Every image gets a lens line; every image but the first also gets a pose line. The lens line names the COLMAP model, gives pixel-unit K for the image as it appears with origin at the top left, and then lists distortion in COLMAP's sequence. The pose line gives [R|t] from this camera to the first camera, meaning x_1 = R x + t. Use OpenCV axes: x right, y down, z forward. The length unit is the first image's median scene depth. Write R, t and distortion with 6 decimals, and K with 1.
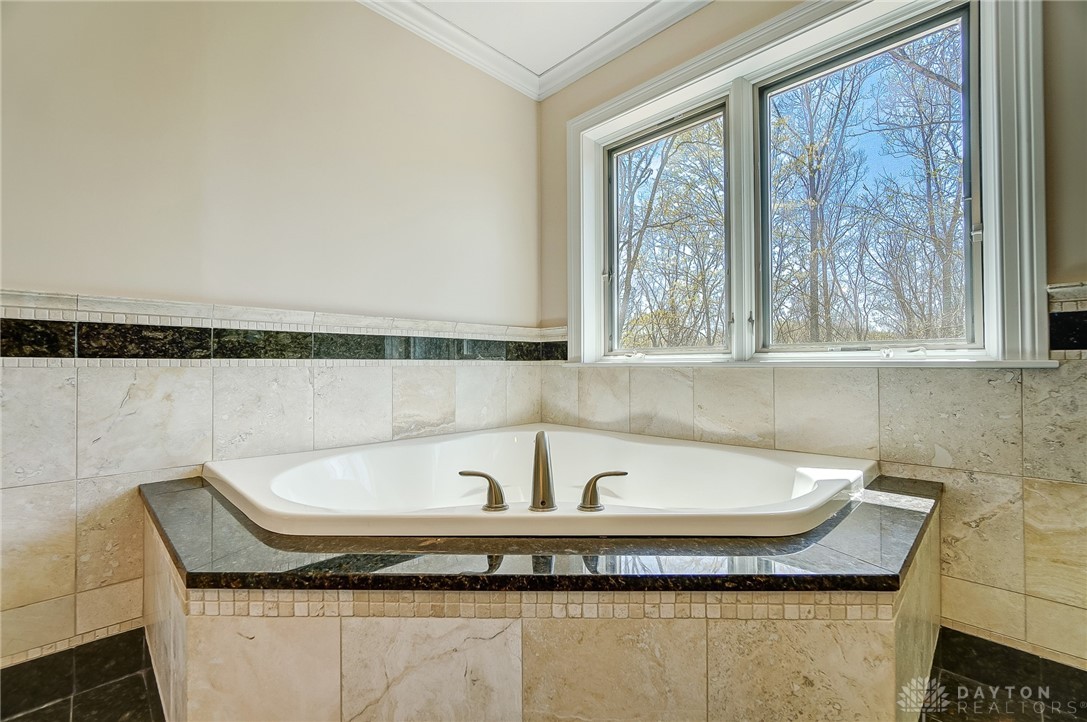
lens RADIAL K [[464.7, 0, 543.3], [0, 464.7, 361.8], [0, 0, 1]] dist [-0.006271, 0.003249]
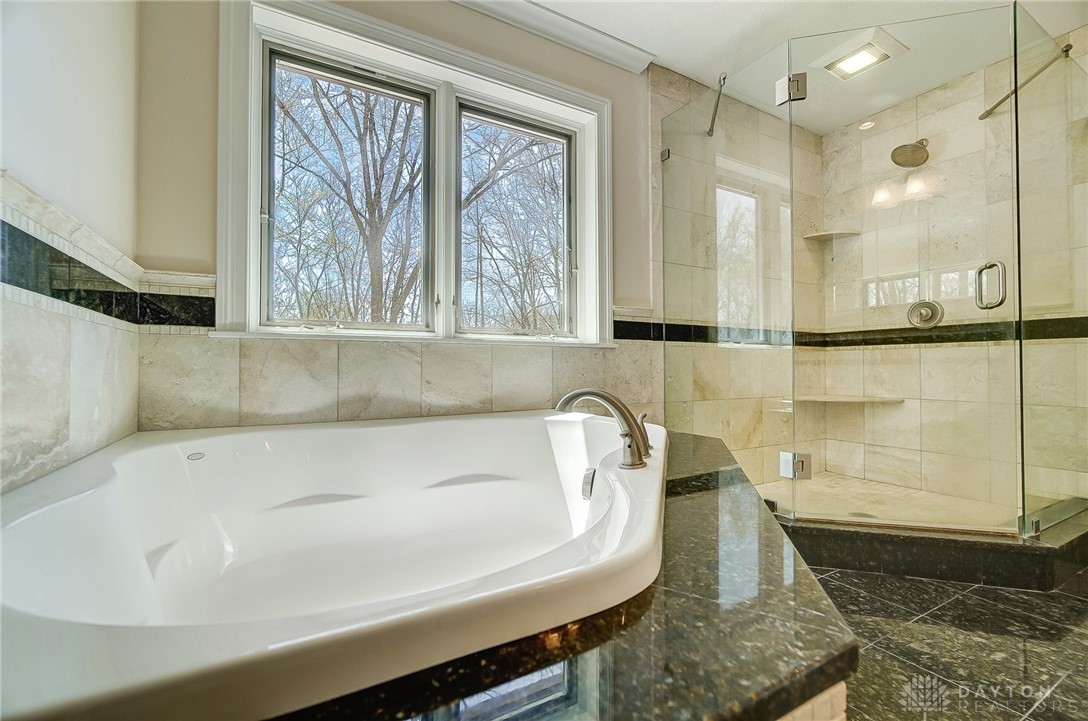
lens RADIAL K [[465.1, 0, 538.8], [0, 465.1, 359.6], [0, 0, 1]] dist [-0.006271, 0.003249]
pose [[0.269594, 0.016320, 0.962836, -0.559497], [-0.010016, 0.999850, -0.014143, 0.058157], [-0.962922, -0.005830, 0.269717, 0.480356]]
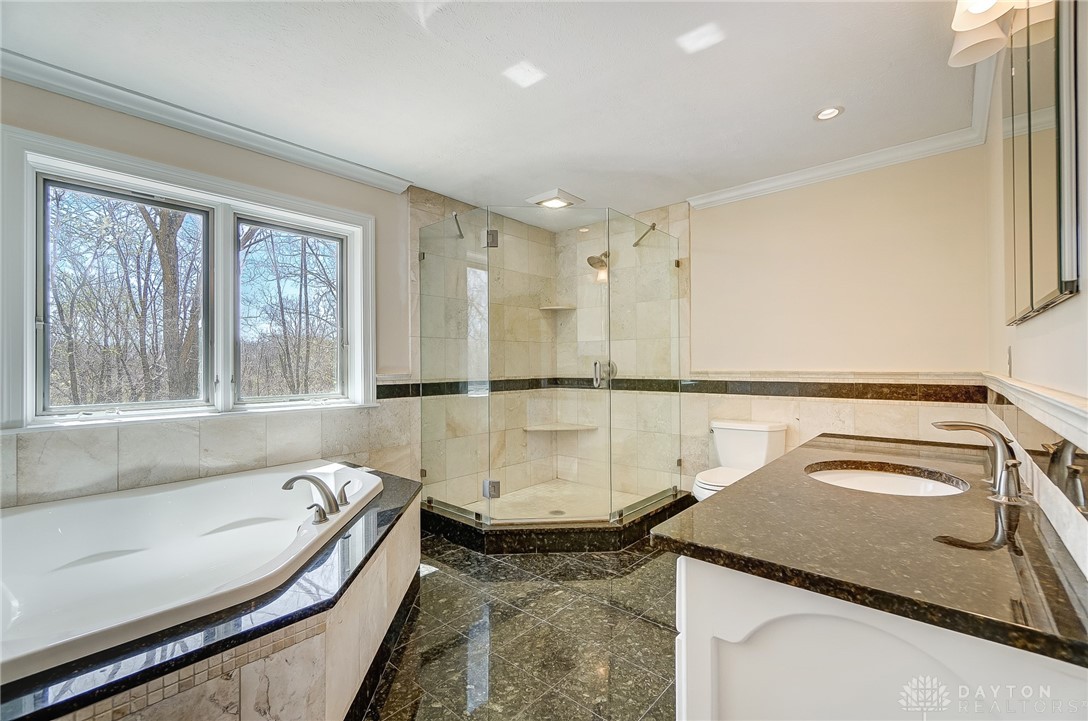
lens RADIAL K [[465.1, 0, 538.6], [0, 465.1, 361.5], [0, 0, 1]] dist [-0.006271, 0.003249]
pose [[-0.056326, 0.005538, 0.998397, -0.970480], [-0.006187, 0.999963, -0.005896, -0.142218], [-0.998393, -0.006509, -0.056289, 0.150276]]
